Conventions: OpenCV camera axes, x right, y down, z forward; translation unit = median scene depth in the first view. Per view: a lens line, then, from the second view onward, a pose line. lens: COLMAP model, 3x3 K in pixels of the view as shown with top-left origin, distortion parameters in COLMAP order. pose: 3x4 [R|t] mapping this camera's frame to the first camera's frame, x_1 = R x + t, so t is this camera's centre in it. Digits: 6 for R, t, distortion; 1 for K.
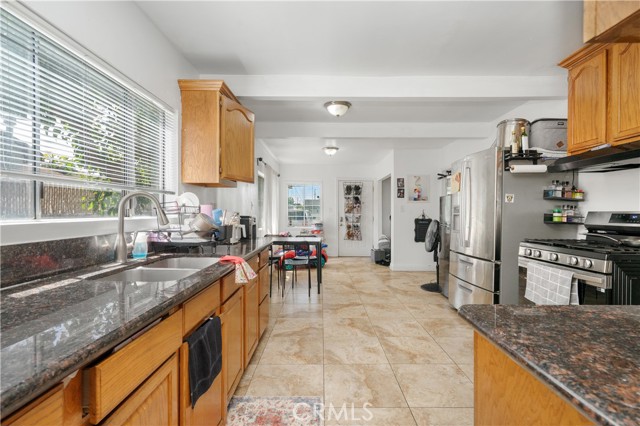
lens RADIAL K [[287.2, 0, 325.6], [0, 287.2, 214.8], [0, 0, 1]] dist [-0.000991, 0.000445]
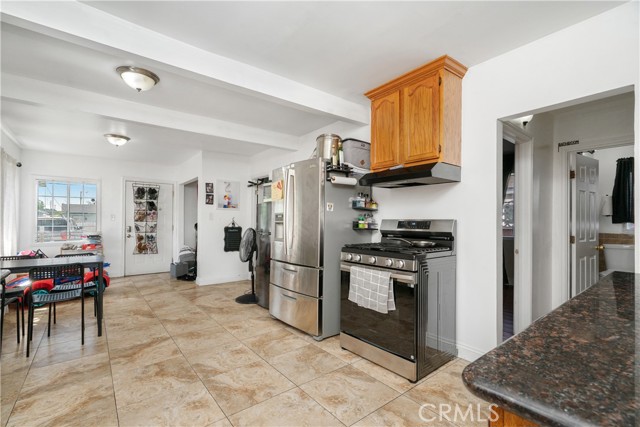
lens RADIAL K [[287.2, 0, 318.7], [0, 287.2, 215.0], [0, 0, 1]] dist [-0.000991, 0.000445]
pose [[0.795815, 0.009918, 0.605458, -0.036525], [0.006137, 0.999682, -0.024442, -0.001762], [-0.605508, 0.023167, 0.795502, 0.157339]]
